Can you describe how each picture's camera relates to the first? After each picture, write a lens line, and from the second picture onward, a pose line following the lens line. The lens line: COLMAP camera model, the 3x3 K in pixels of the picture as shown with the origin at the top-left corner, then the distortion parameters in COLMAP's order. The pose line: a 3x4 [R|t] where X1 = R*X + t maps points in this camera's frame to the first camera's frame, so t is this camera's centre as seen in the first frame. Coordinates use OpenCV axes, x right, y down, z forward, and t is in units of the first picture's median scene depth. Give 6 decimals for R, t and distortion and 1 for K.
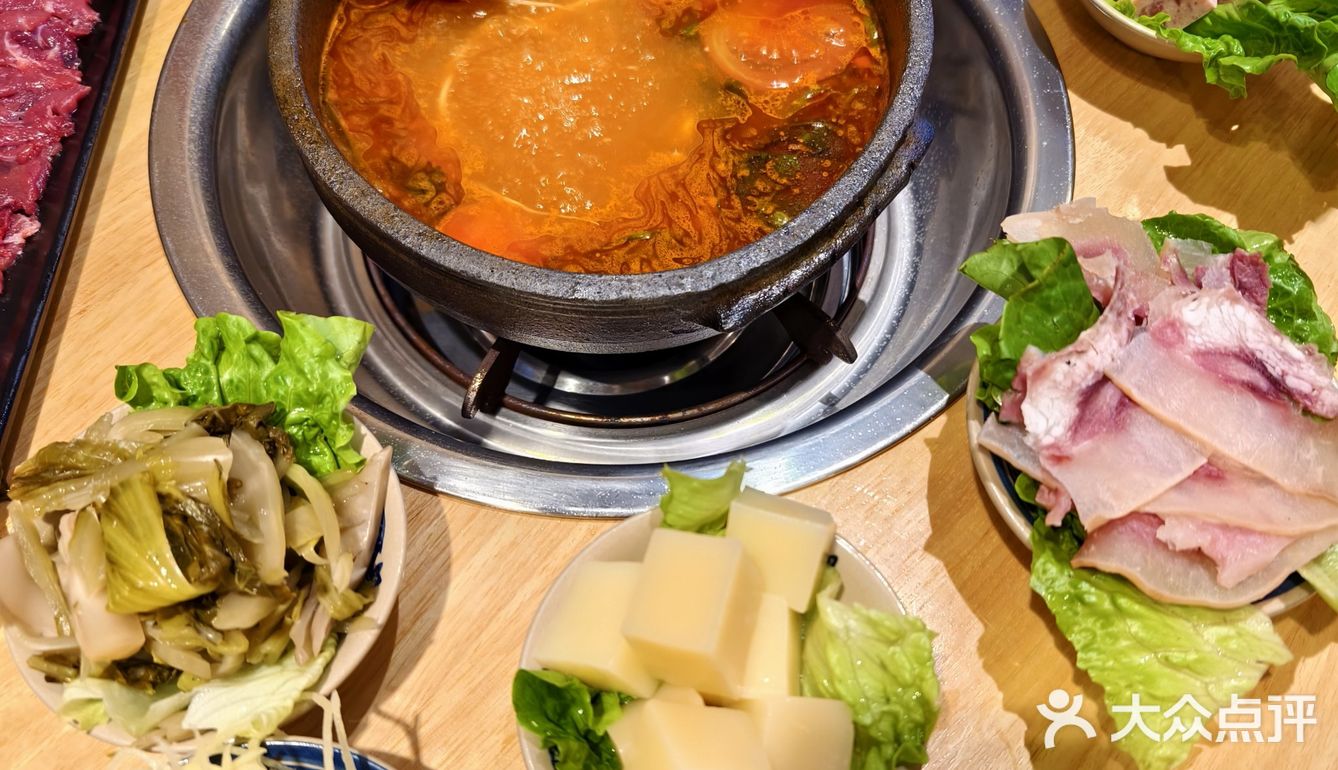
lens RADIAL K [[1196.1, 0, 658.6], [0, 1196.1, 355.7], [0, 0, 1]] dist [-0.007193, -0.001880]
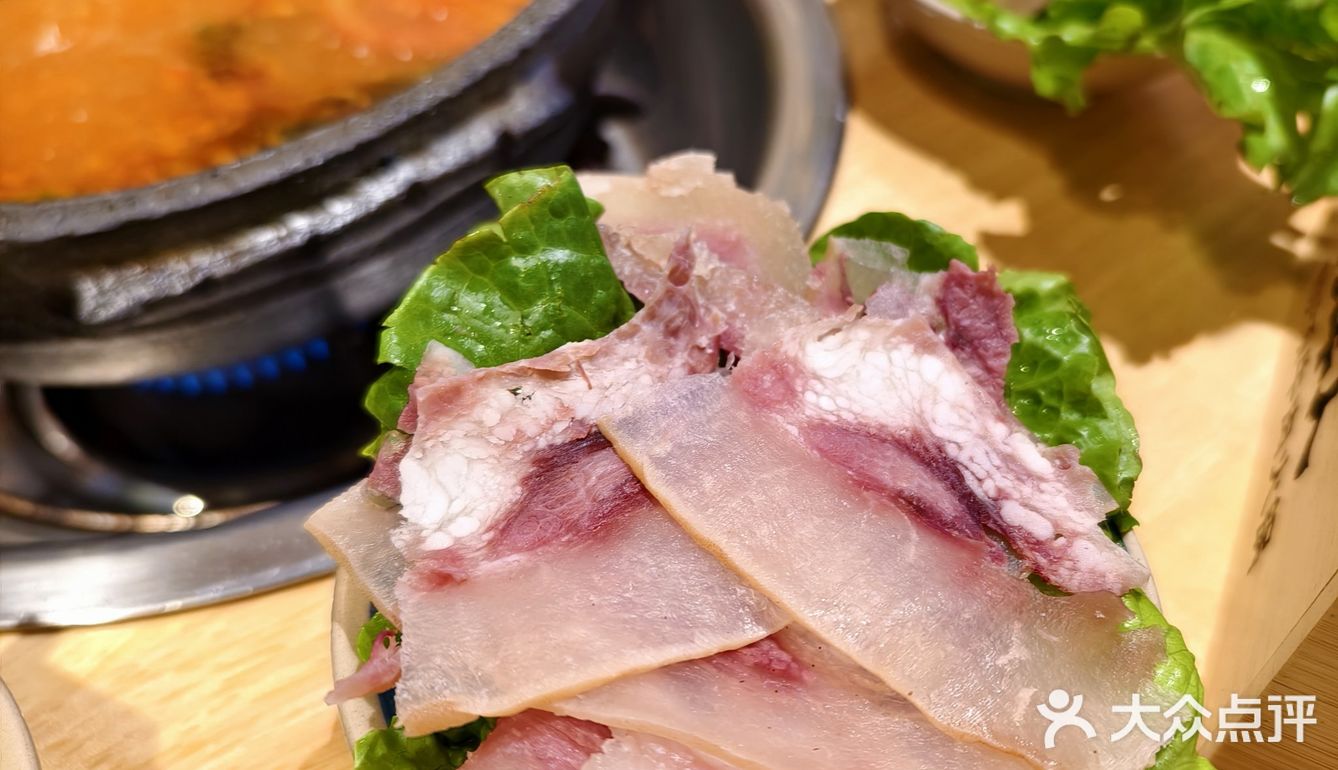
lens RADIAL K [[1196.1, 0, 658.6], [0, 1196.1, 355.7], [0, 0, 1]] dist [-0.007193, -0.001880]
pose [[0.984835, 0.121010, -0.124323, 0.442435], [-0.146442, 0.964058, -0.221690, 0.088441], [0.093028, 0.236534, 0.967159, 0.507186]]
